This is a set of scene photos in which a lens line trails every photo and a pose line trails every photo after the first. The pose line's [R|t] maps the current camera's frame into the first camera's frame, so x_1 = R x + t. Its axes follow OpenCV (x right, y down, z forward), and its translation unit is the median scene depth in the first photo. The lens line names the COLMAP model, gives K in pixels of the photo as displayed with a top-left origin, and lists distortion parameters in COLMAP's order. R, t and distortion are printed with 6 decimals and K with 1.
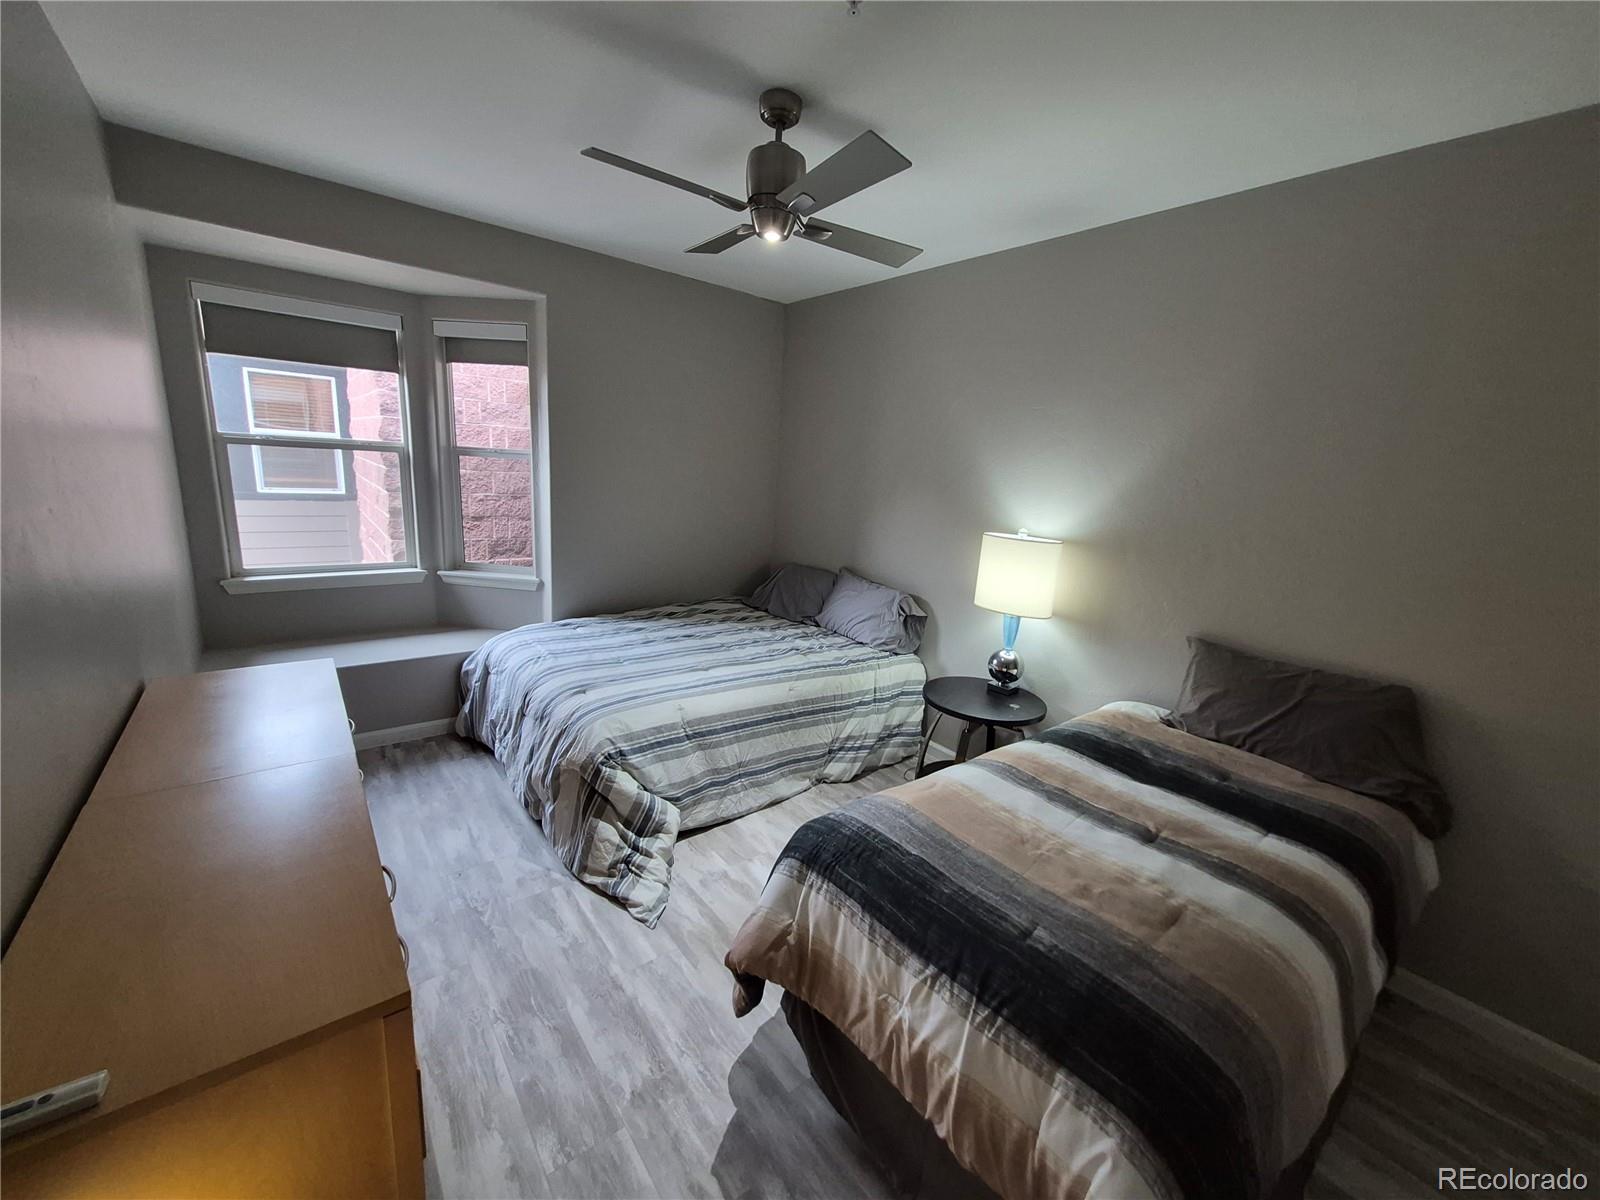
lens RADIAL K [[628.5, 0, 804.8], [0, 628.5, 600.9], [0, 0, 1]] dist [0.009900, 0.000217]
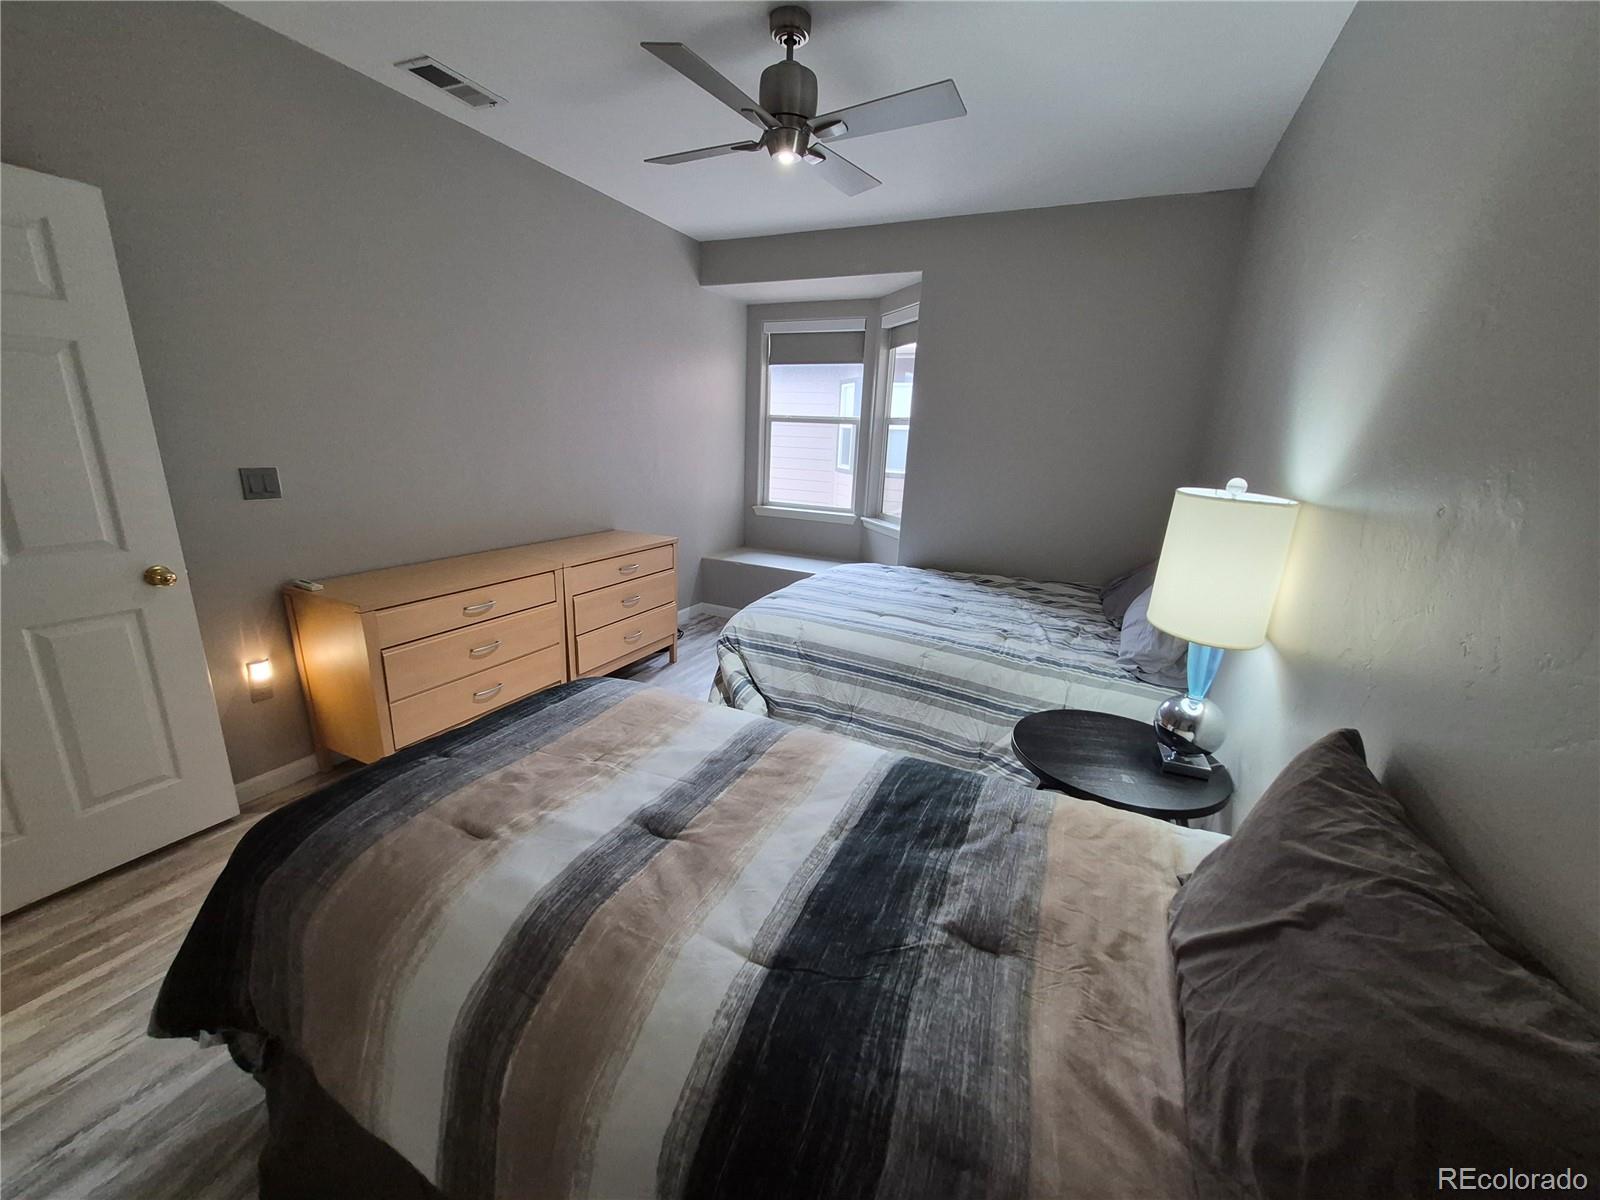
lens RADIAL K [[628.5, 0, 804.8], [0, 628.5, 600.9], [0, 0, 1]] dist [0.009900, 0.000217]
pose [[0.438797, 0.190591, -0.878141, 0.648679], [-0.205533, 0.972629, 0.108396, 0.004020], [0.874764, 0.132924, 0.465960, 0.417077]]
